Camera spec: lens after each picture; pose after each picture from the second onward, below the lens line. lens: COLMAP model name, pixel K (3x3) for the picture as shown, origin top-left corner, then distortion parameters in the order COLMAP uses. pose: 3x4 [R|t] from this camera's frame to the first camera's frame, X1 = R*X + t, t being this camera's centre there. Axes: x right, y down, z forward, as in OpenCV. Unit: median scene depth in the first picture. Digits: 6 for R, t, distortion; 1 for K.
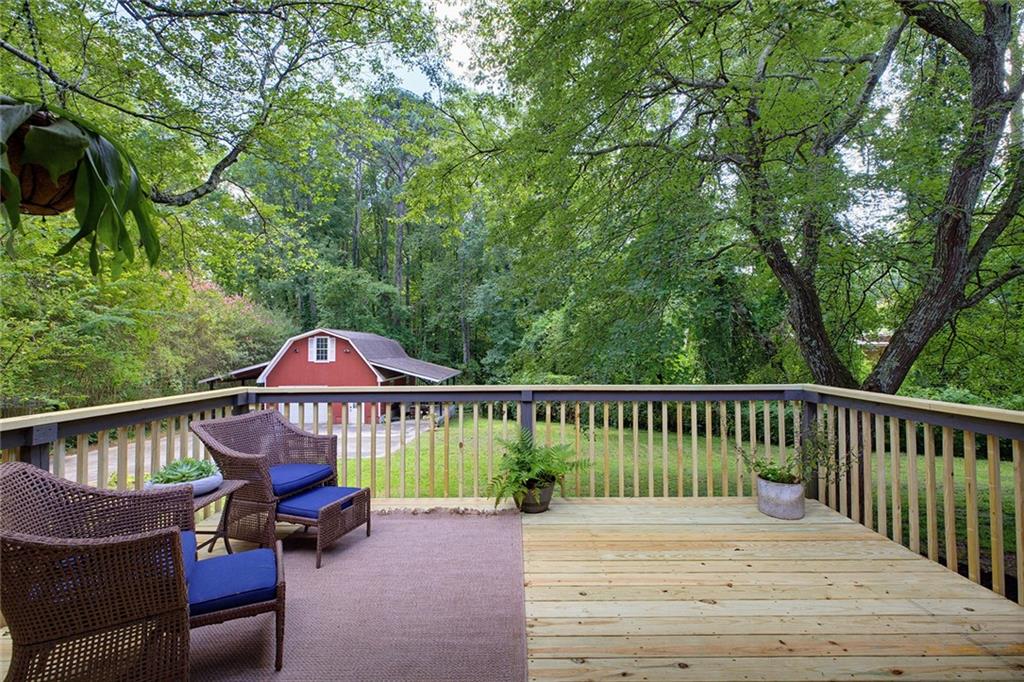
lens RADIAL K [[457.4, 0, 516.7], [0, 457.4, 345.1], [0, 0, 1]] dist [-0.000873, -0.000033]
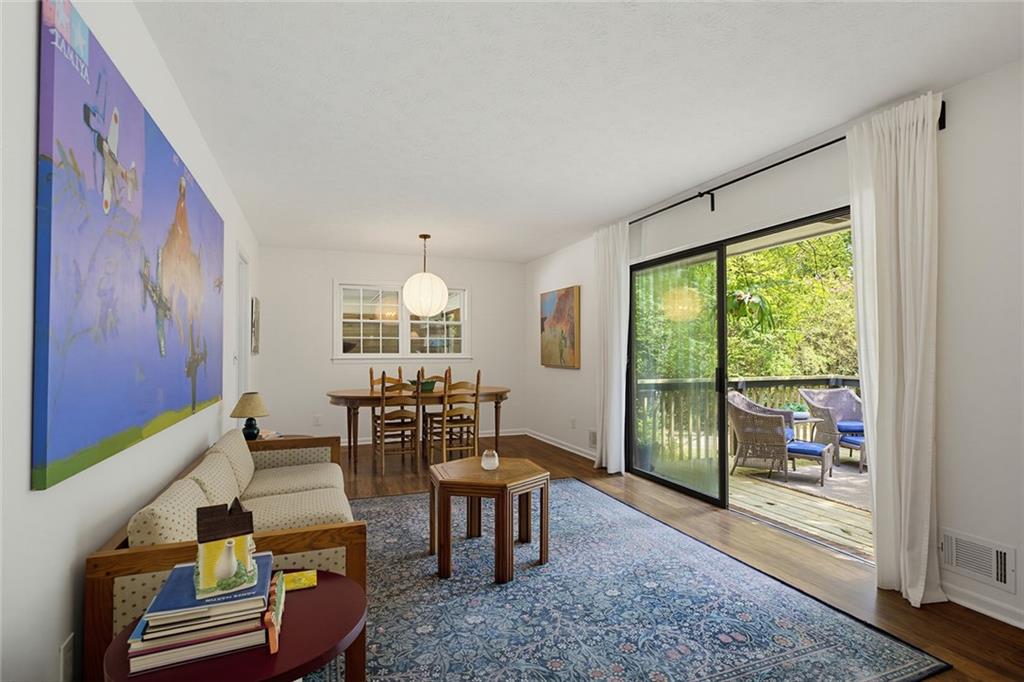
lens RADIAL K [[504.2, 0, 515.8], [0, 504.2, 345.0], [0, 0, 1]] dist [-0.002270, -0.000673]
pose [[0.369045, -0.011431, -0.929341, 0.167658], [0.013742, 0.999882, -0.006841, -0.004111], [0.929310, -0.010247, 0.369159, -0.182667]]
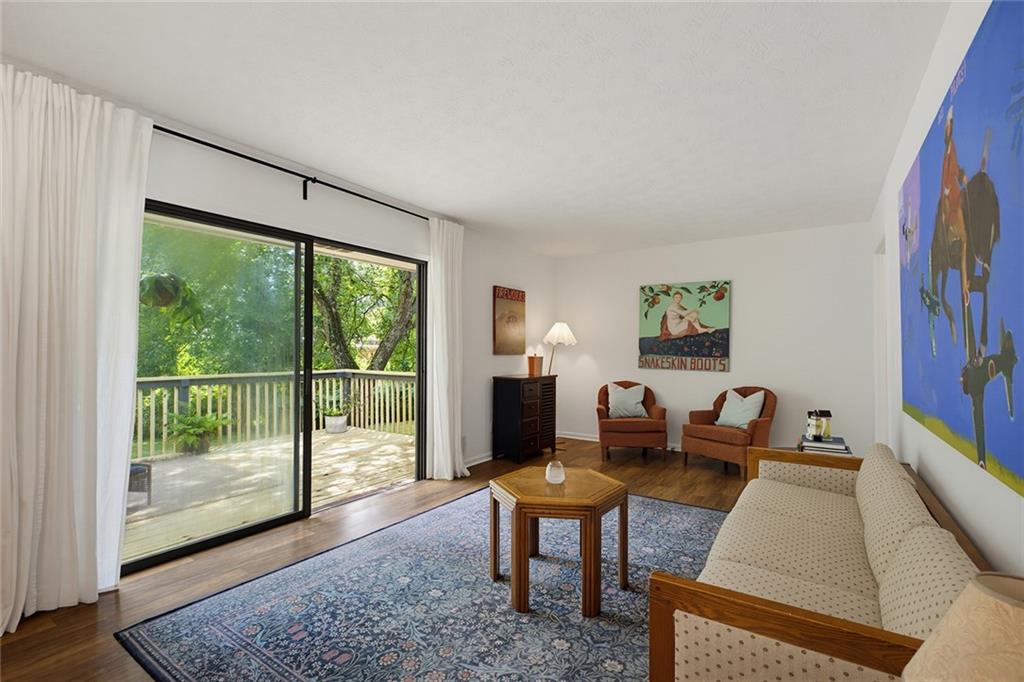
lens RADIAL K [[457.4, 0, 516.3], [0, 457.4, 346.0], [0, 0, 1]] dist [-0.000873, -0.000033]
pose [[0.553121, 0.012219, 0.833011, -0.169080], [-0.012949, 0.999898, -0.006069, -0.003926], [-0.833000, -0.007430, 0.553223, -0.197010]]
